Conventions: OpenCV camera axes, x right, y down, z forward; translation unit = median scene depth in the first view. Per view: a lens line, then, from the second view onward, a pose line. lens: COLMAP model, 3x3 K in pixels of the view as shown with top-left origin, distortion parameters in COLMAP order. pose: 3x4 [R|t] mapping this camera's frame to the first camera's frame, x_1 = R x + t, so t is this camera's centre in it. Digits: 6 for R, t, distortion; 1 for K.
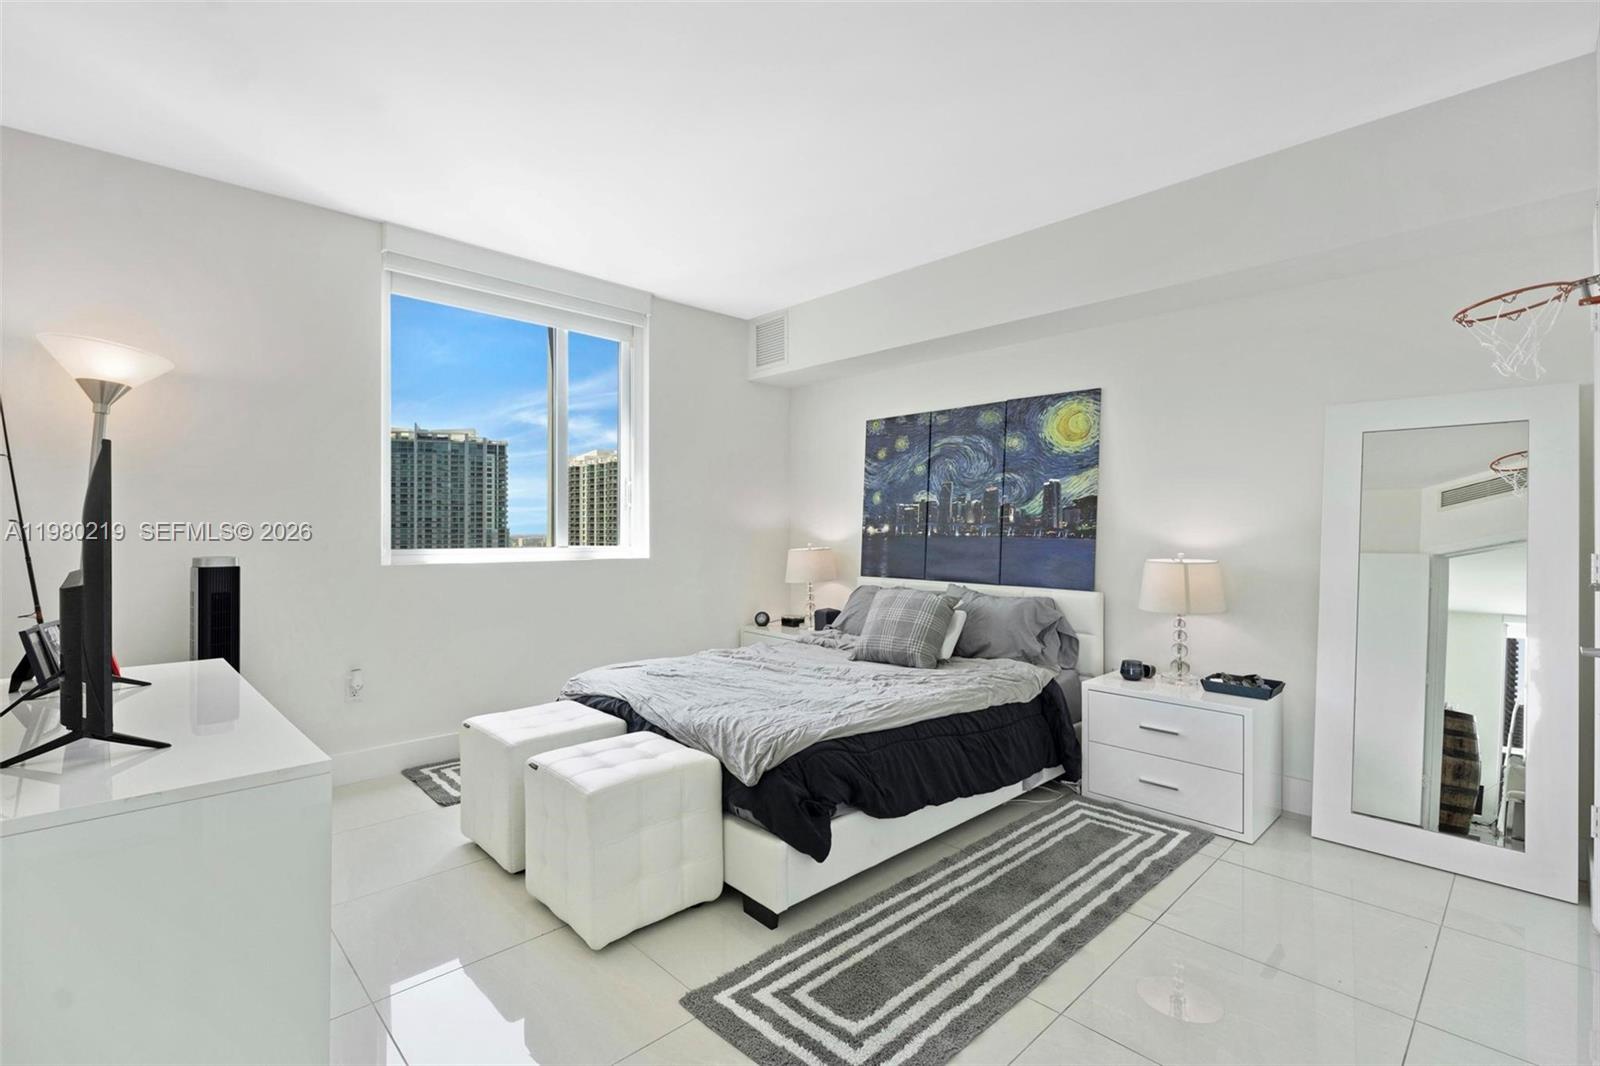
lens RADIAL K [[716.7, 0, 798.5], [0, 716.7, 536.6], [0, 0, 1]] dist [0.004583, -0.001501]
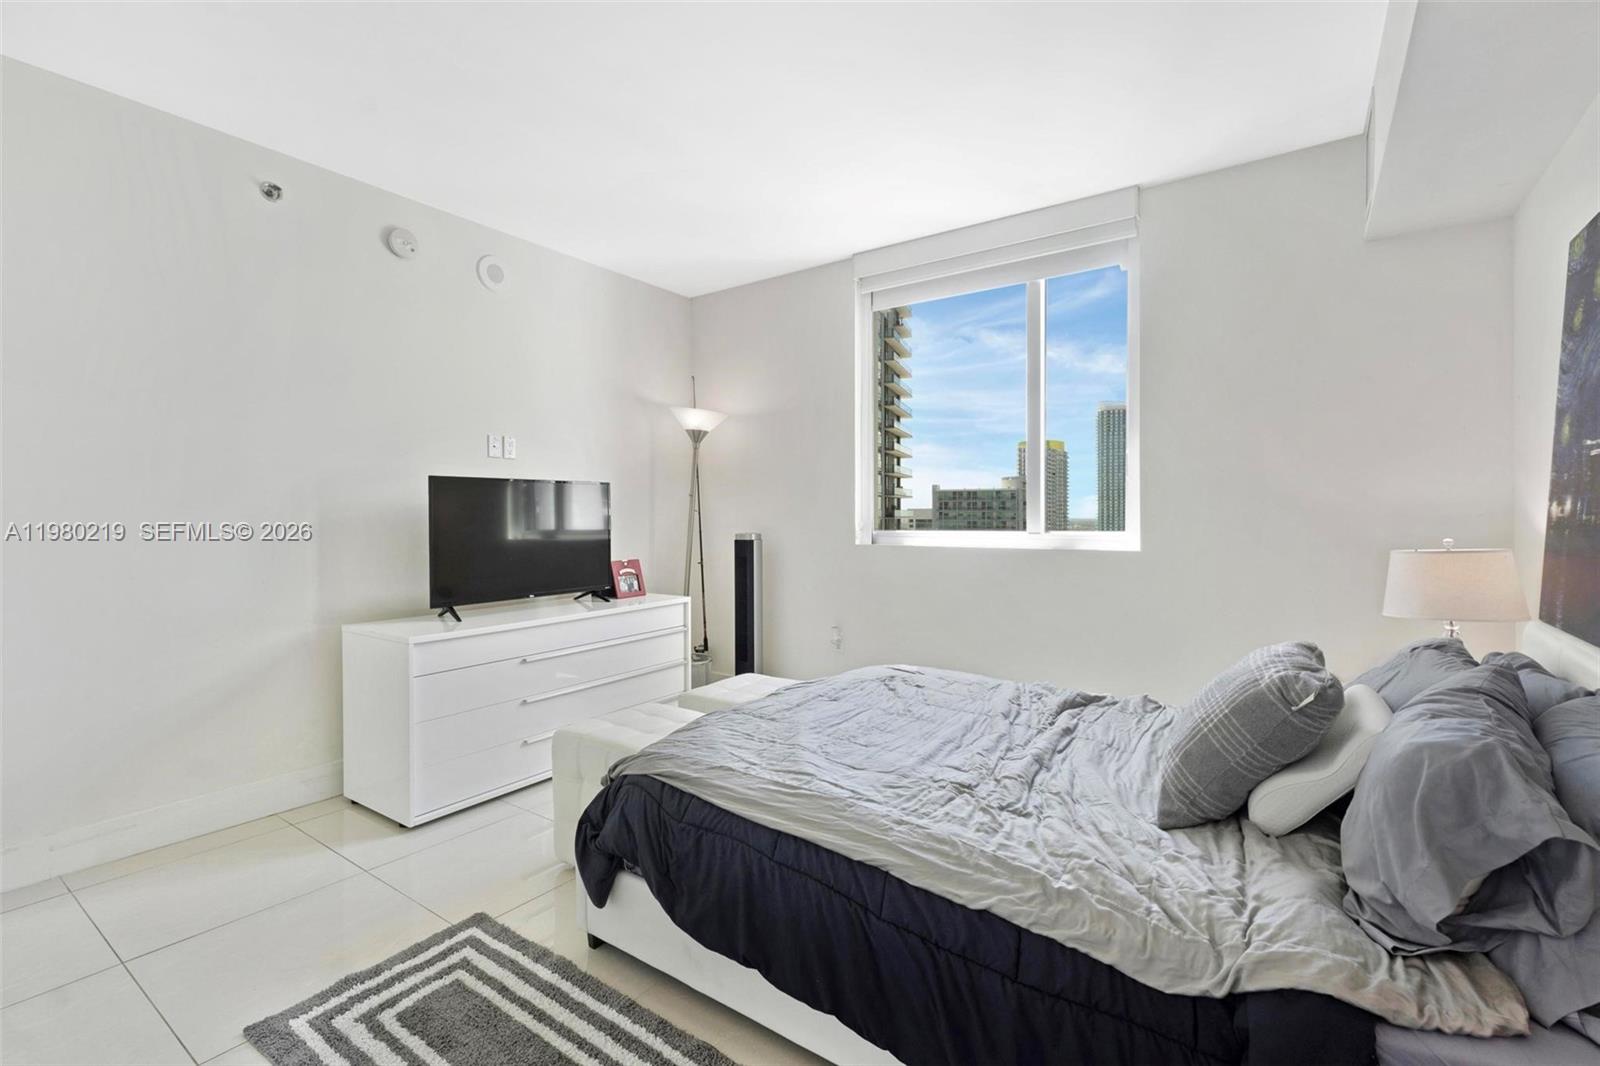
lens RADIAL K [[716.7, 0, 797.5], [0, 716.7, 524.2], [0, 0, 1]] dist [0.004583, -0.001501]
pose [[0.185805, 0.011210, -0.982523, 0.812910], [-0.003618, 0.999936, 0.010724, -0.007696], [0.982580, 0.001562, 0.185833, 0.964846]]
